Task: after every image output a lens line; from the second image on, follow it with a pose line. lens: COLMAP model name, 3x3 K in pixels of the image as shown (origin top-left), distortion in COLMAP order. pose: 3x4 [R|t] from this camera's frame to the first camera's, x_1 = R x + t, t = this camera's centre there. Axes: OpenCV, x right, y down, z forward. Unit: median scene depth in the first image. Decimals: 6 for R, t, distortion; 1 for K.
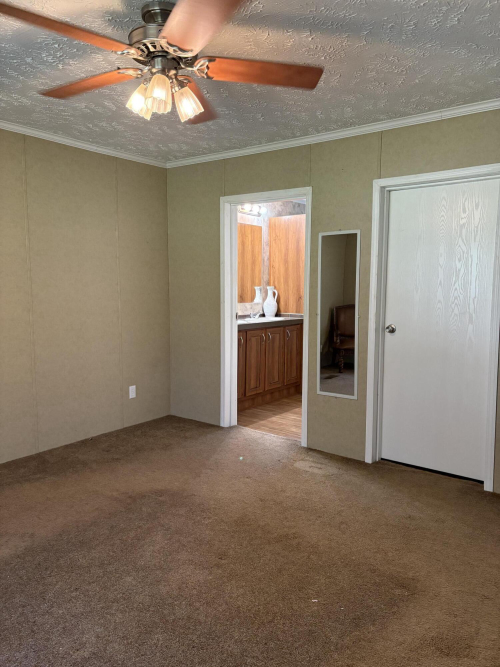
lens RADIAL K [[496.8, 0, 251.1], [0, 496.8, 333.4], [0, 0, 1]] dist [0.065847, -0.051553]
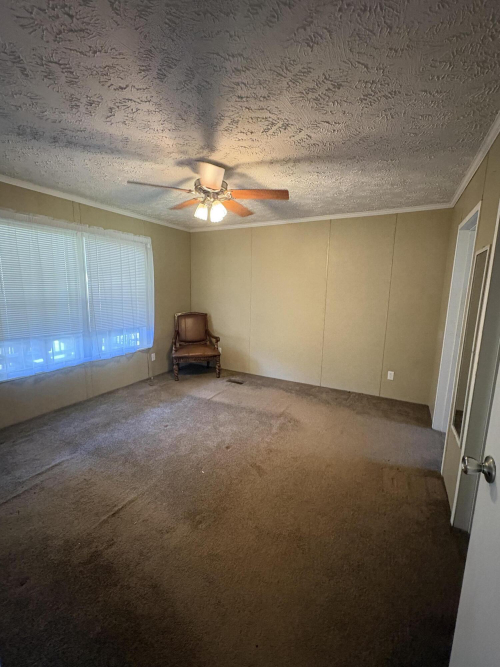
lens RADIAL K [[288.9, 0, 252.0], [0, 288.9, 333.8], [0, 0, 1]] dist [0.024535, 0.000533]
pose [[0.180811, 0.152929, -0.971555, 0.581496], [-0.130028, 0.982883, 0.130513, -0.068059], [0.974885, 0.102731, 0.197602, 0.530055]]
